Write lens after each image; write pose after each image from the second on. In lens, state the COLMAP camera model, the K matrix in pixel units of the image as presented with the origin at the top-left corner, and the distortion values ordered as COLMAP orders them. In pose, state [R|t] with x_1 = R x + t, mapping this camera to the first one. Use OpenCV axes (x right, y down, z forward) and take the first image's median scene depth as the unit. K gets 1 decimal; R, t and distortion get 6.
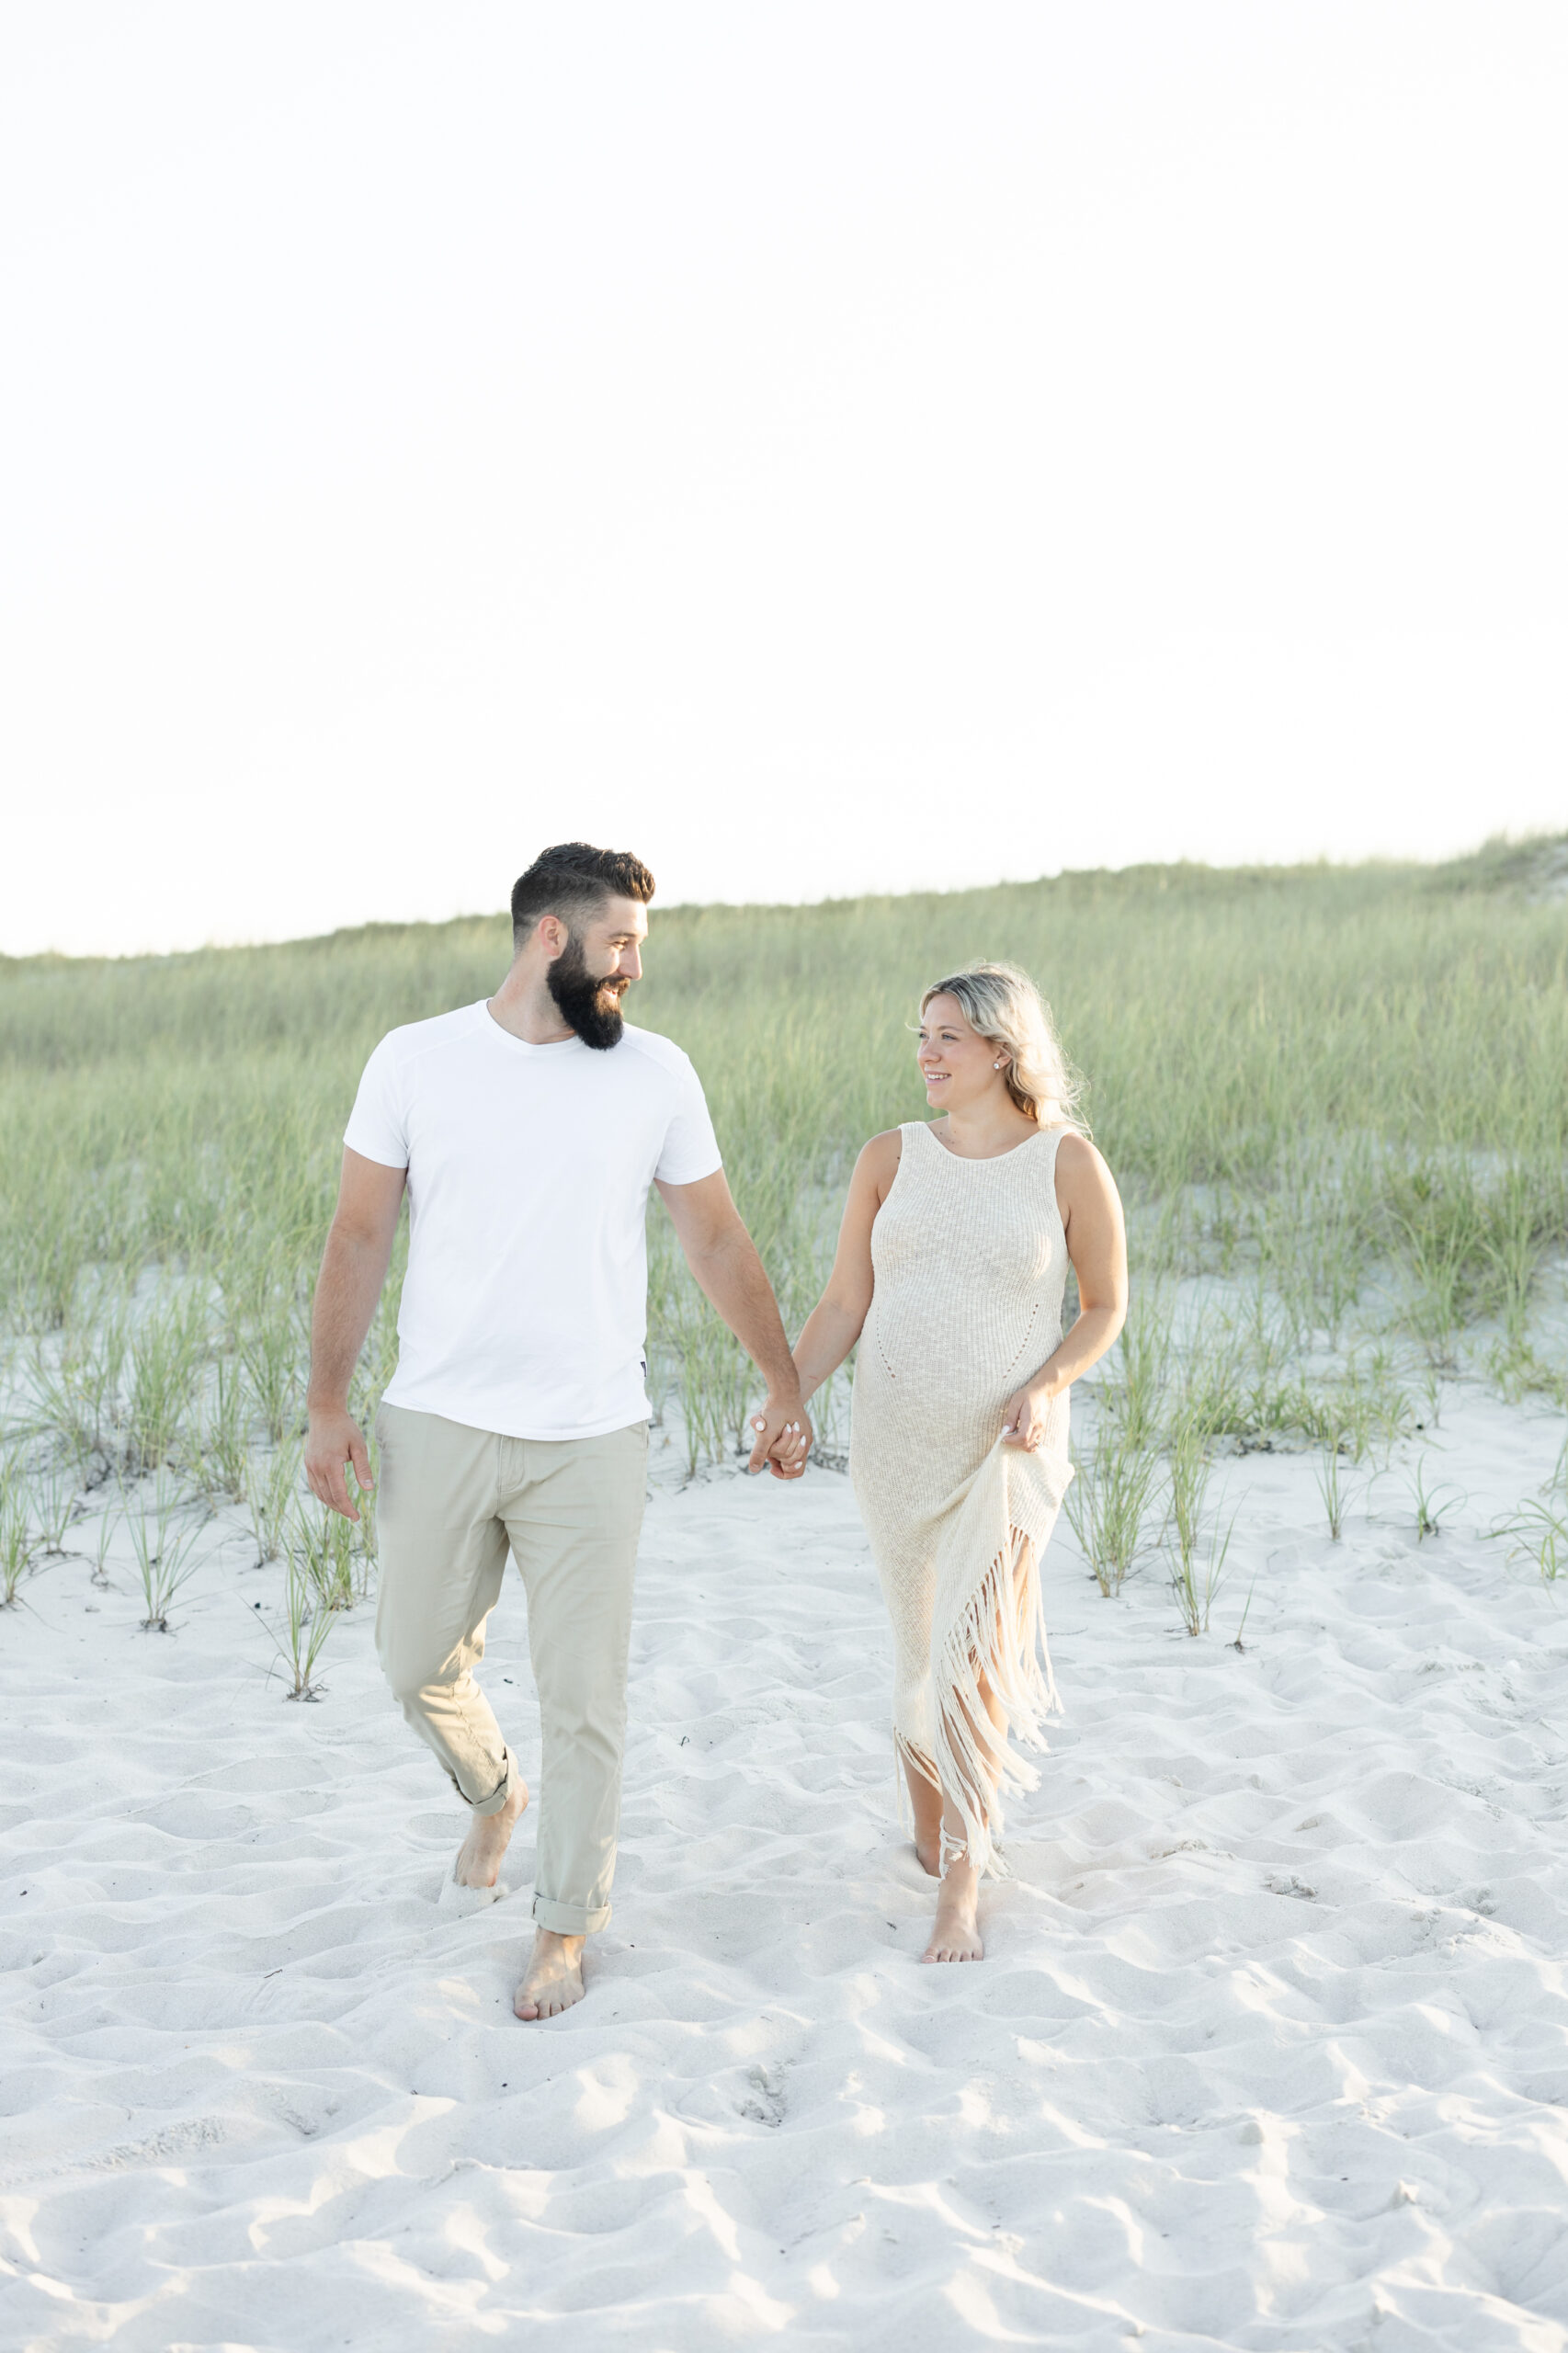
lens RADIAL K [[3411.5, 0, 714.1], [0, 3411.5, 1117.9], [0, 0, 1]] dist [0.009214, 0.003067]
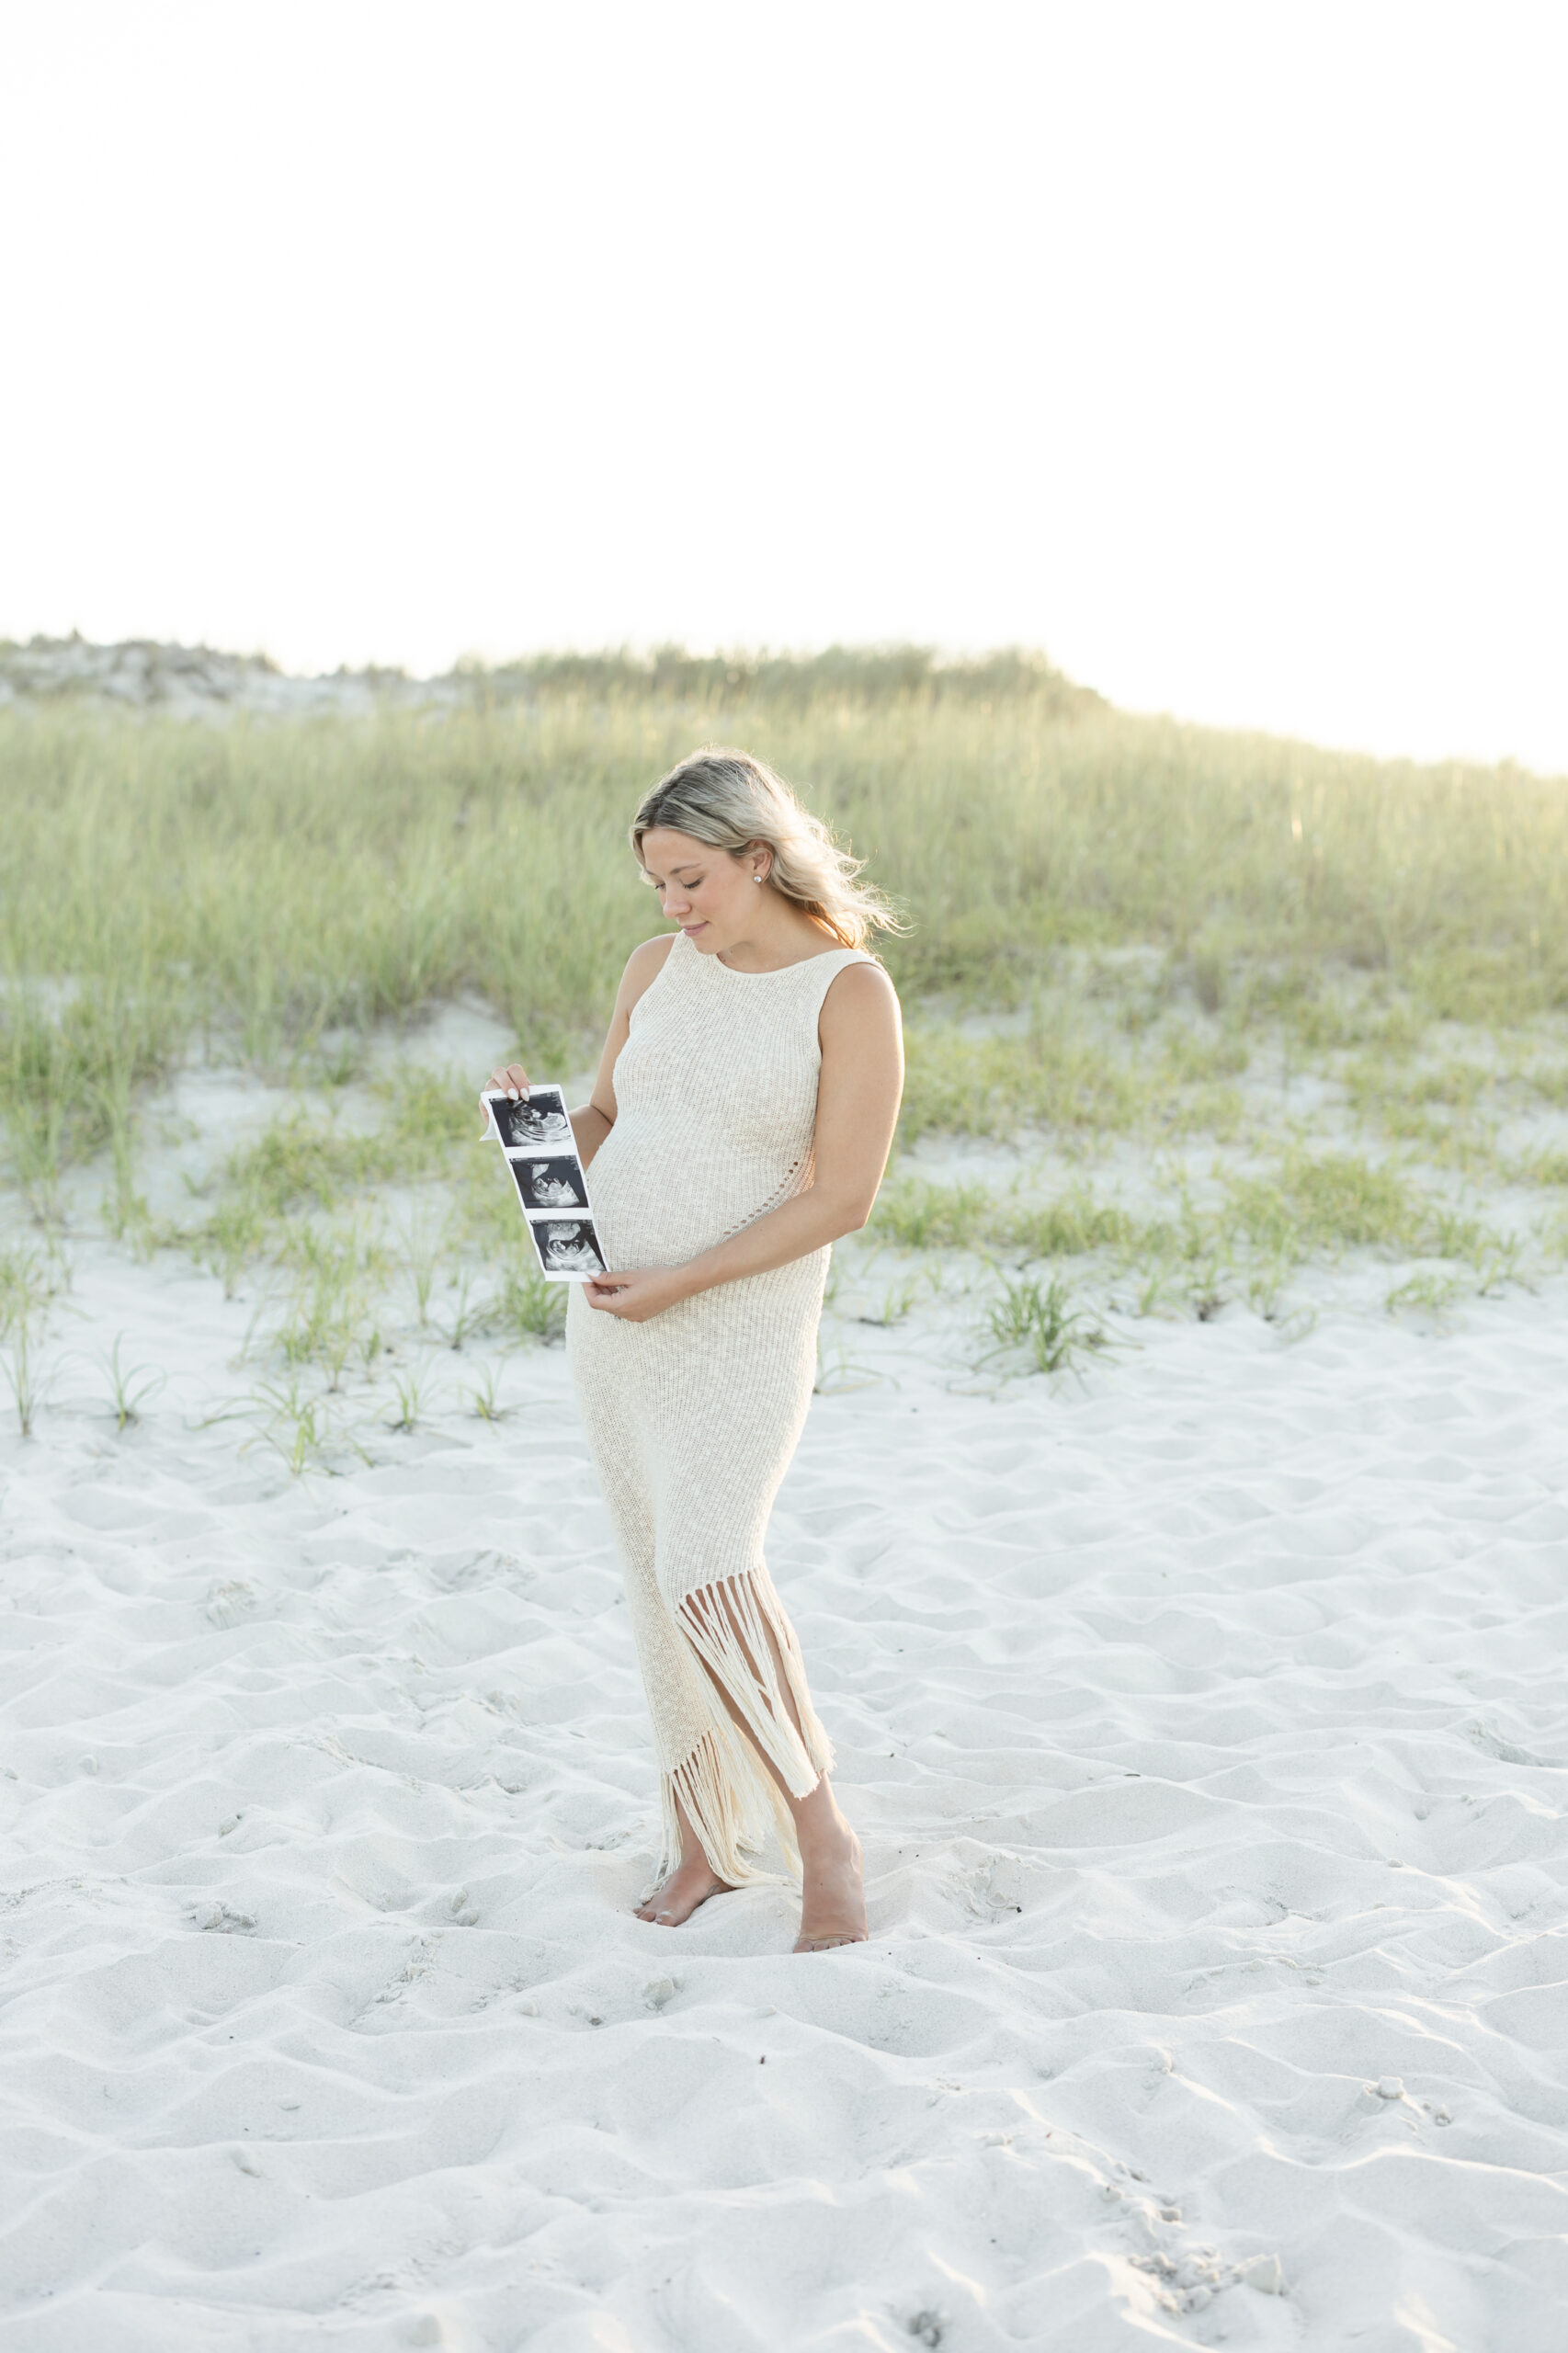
lens RADIAL K [[3411.5, 0, 714.1], [0, 3411.5, 1117.9], [0, 0, 1]] dist [0.009214, 0.003067]
pose [[0.876405, 0.002133, 0.481570, -0.058471], [-0.026471, 0.998692, 0.043751, 0.003378], [-0.480847, -0.051091, 0.875315, 0.148298]]
